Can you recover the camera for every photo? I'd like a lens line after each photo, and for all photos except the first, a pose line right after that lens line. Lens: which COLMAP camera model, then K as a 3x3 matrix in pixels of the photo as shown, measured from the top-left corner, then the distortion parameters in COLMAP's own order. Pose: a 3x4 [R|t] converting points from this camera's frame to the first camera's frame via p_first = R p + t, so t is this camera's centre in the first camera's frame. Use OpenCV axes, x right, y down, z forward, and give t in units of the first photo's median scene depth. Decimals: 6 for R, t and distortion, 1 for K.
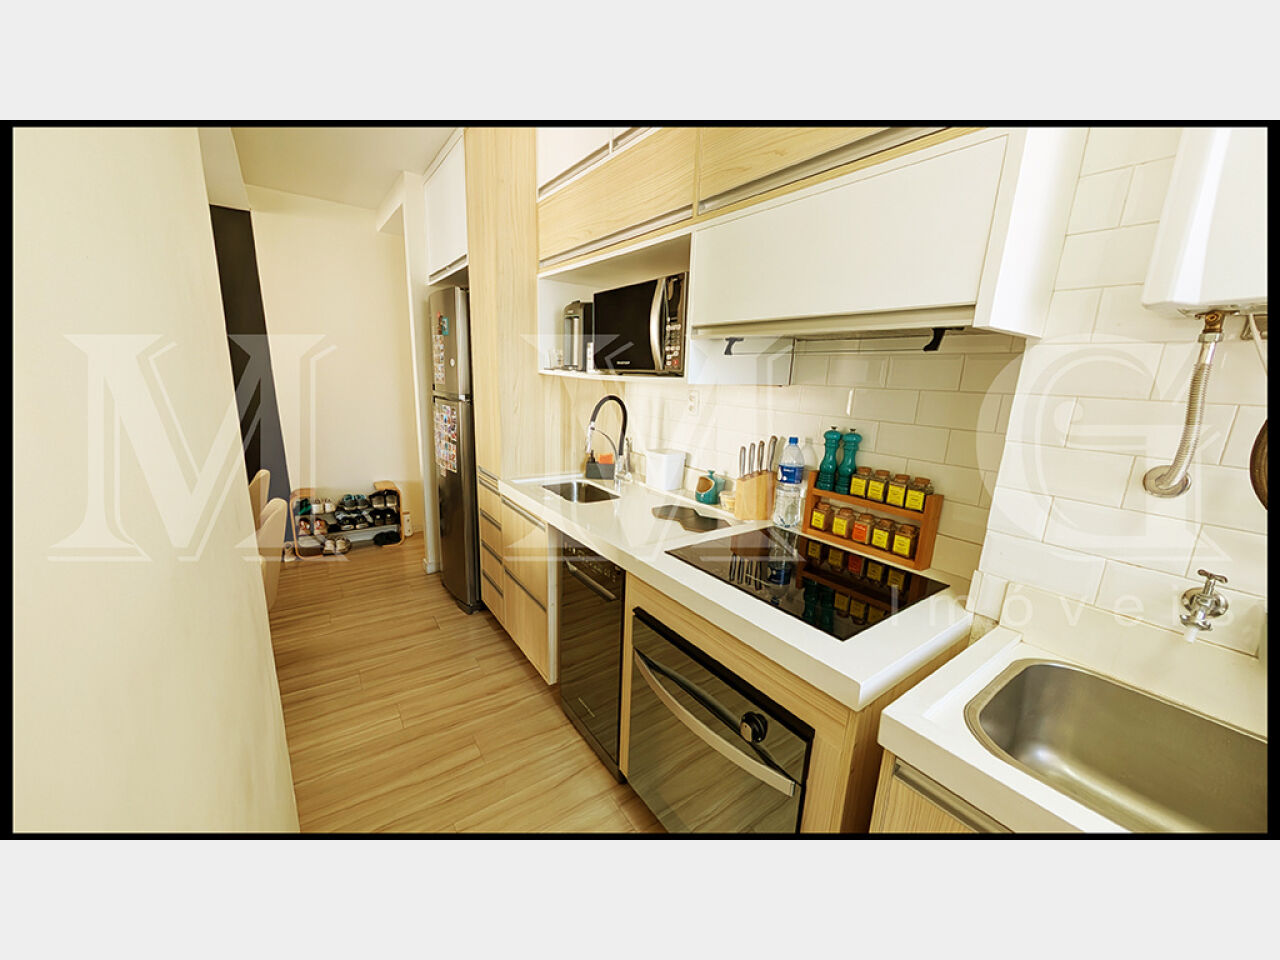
lens RADIAL K [[466.3, 0, 638.4], [0, 466.3, 484.5], [0, 0, 1]] dist [0.000880, -0.000033]
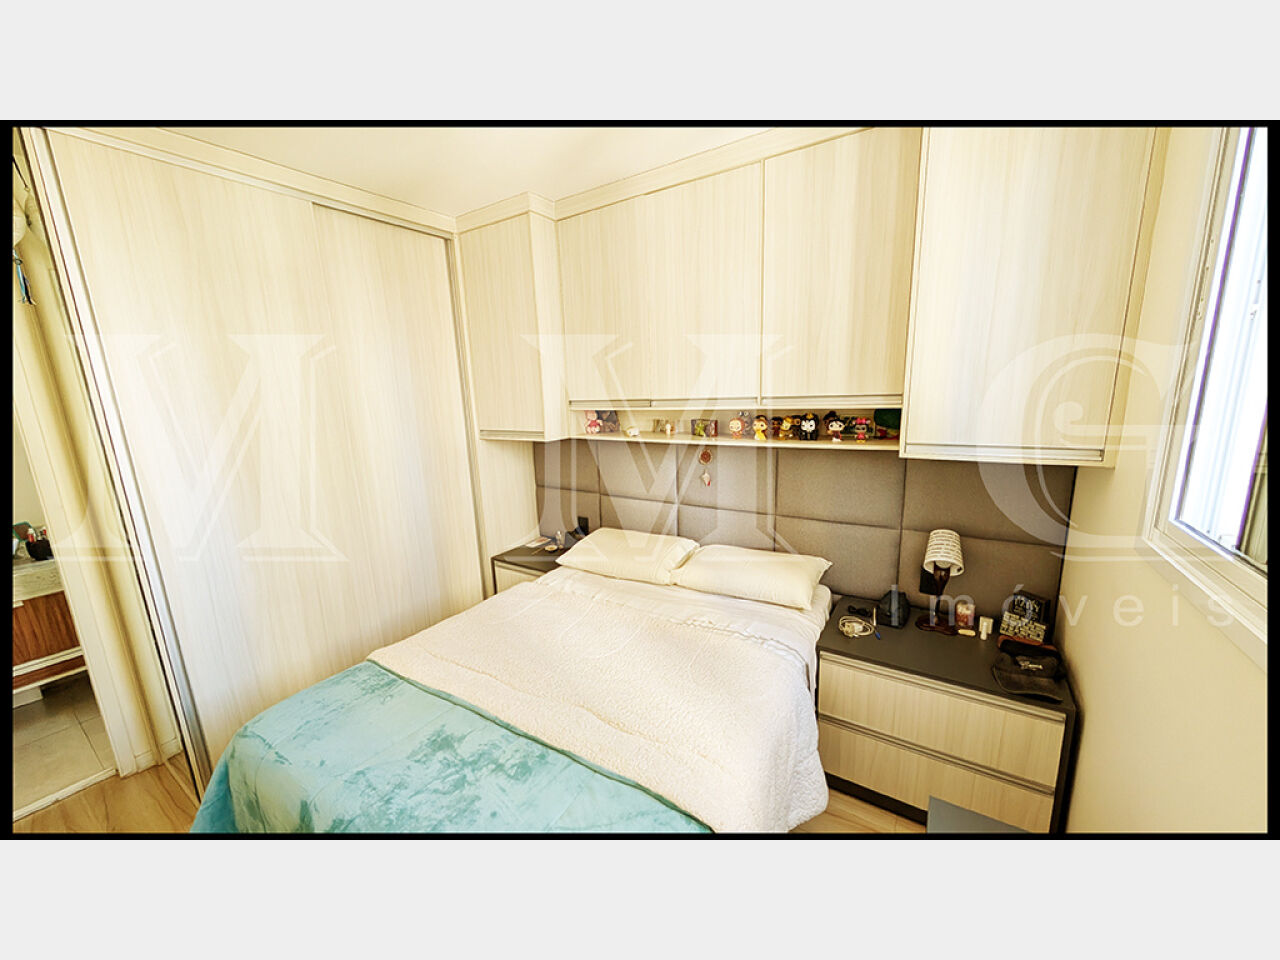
lens RADIAL K [[466.3, 0, 640.0], [0, 466.3, 481.9], [0, 0, 1]] dist [0.000880, -0.000033]
pose [[1.000000, -0.000633, -0.000342, -1.740604], [0.000632, 0.999995, -0.003166, -0.001029], [0.000344, 0.003166, 0.999995, -0.001434]]
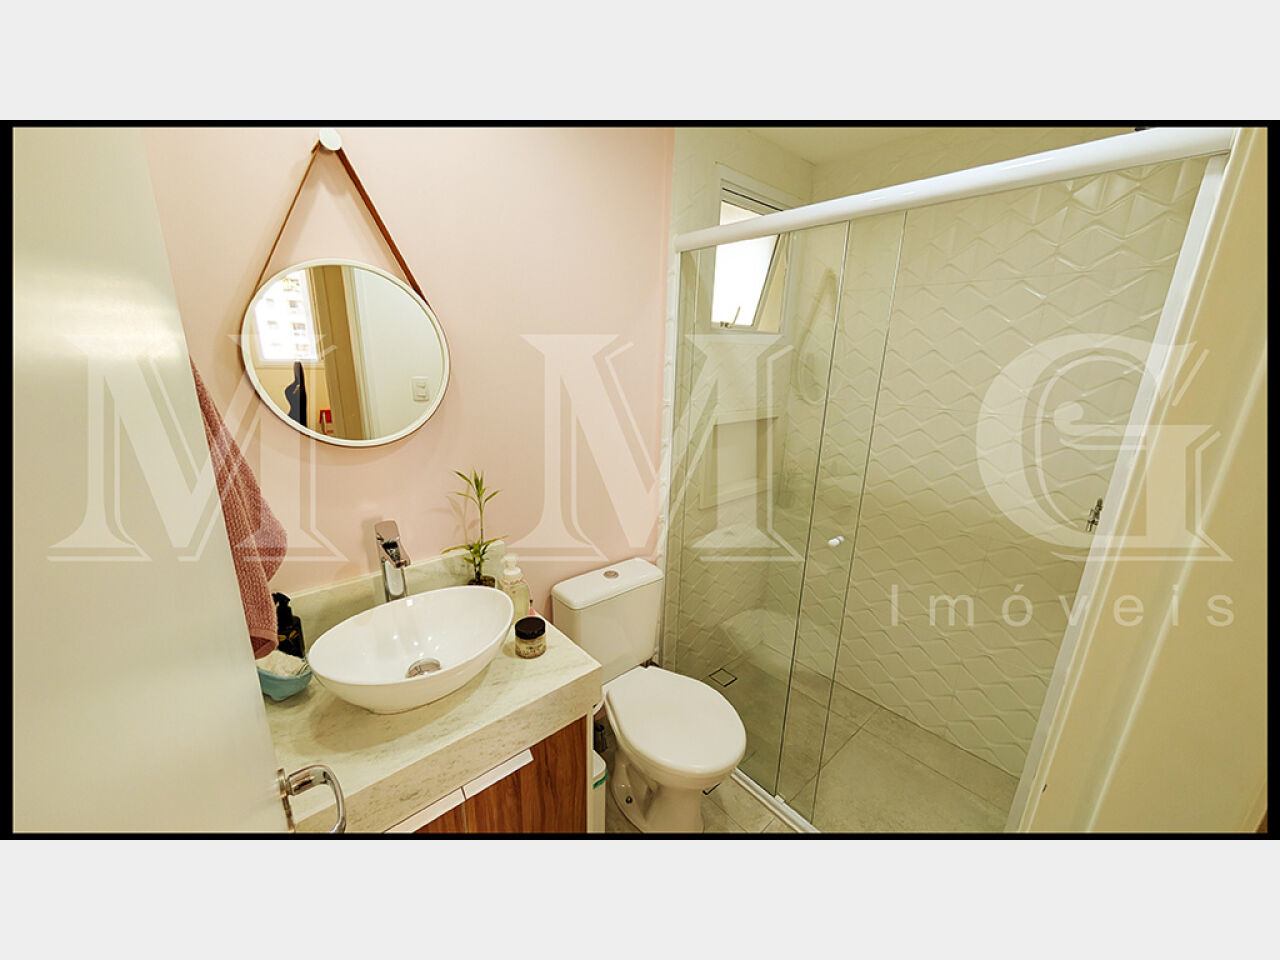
lens RADIAL K [[466.3, 0, 641.0], [0, 466.3, 484.9], [0, 0, 1]] dist [0.000880, -0.000033]
pose [[1.000000, 0.000171, -0.000517, -0.846416], [-0.000171, 1.000000, 0.000707, 0.000295], [0.000517, -0.000707, 1.000000, 0.000301]]
